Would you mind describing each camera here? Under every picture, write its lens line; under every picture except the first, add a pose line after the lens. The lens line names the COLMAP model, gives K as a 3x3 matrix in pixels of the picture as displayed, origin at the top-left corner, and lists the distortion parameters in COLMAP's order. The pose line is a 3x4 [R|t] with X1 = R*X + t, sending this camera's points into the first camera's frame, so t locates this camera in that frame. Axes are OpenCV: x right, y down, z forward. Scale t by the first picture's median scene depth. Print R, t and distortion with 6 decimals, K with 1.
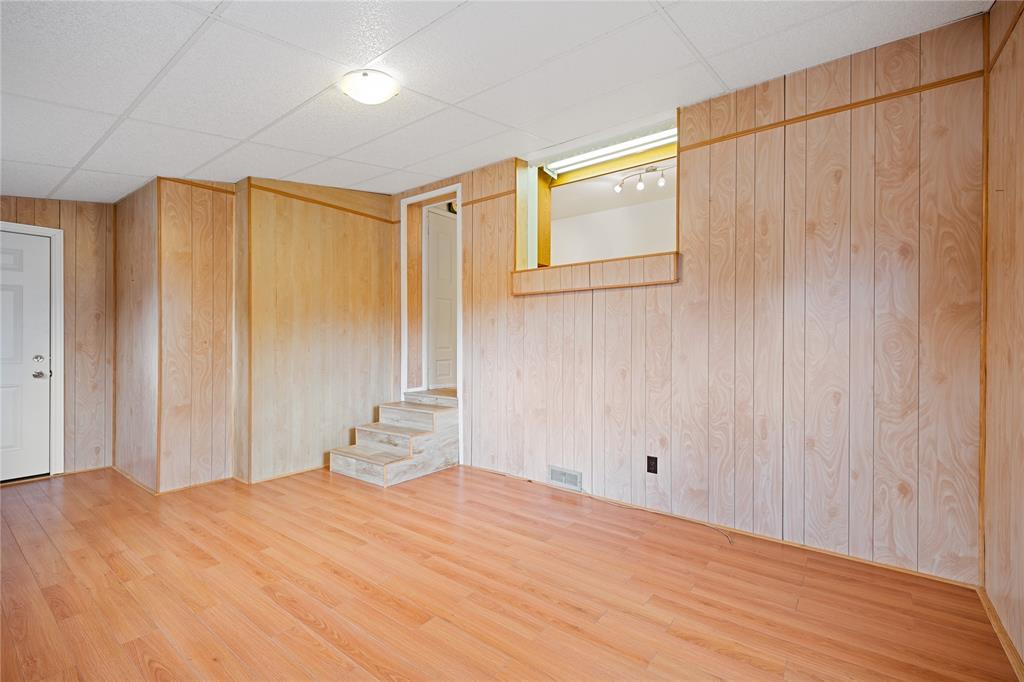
lens RADIAL K [[455.9, 0, 514.5], [0, 455.9, 341.6], [0, 0, 1]] dist [0.009241, -0.002421]
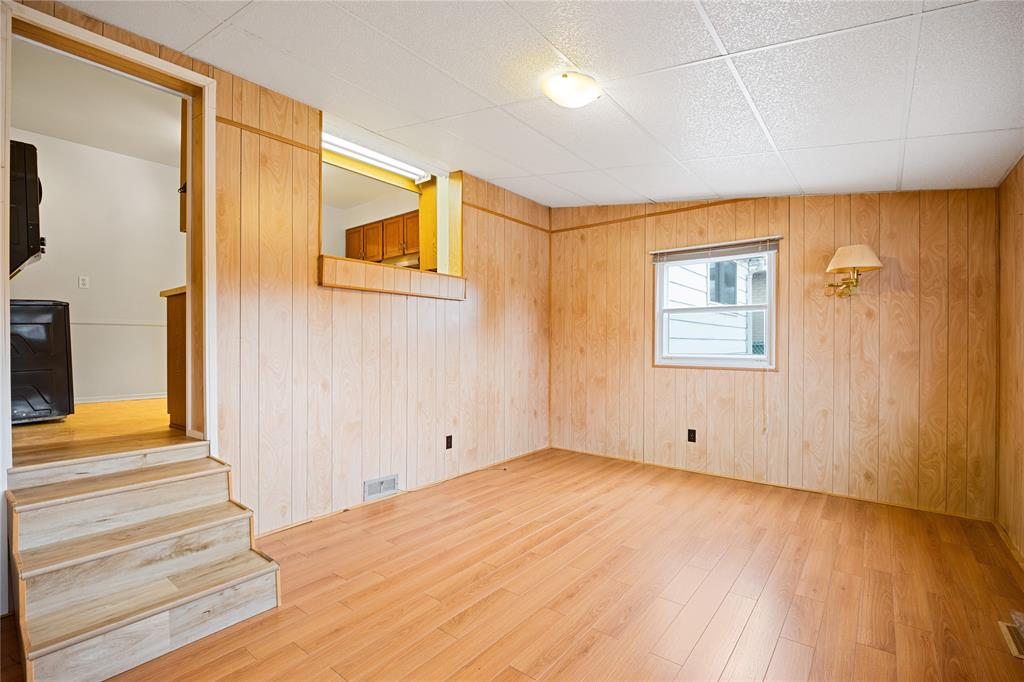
lens RADIAL K [[455.9, 0, 516.5], [0, 455.9, 344.2], [0, 0, 1]] dist [0.009241, -0.002421]
pose [[0.014608, 0.000002, 0.999893, -0.989584], [0.001241, 0.999999, -0.000020, -0.000348], [-0.999893, 0.001241, 0.014608, 0.826961]]
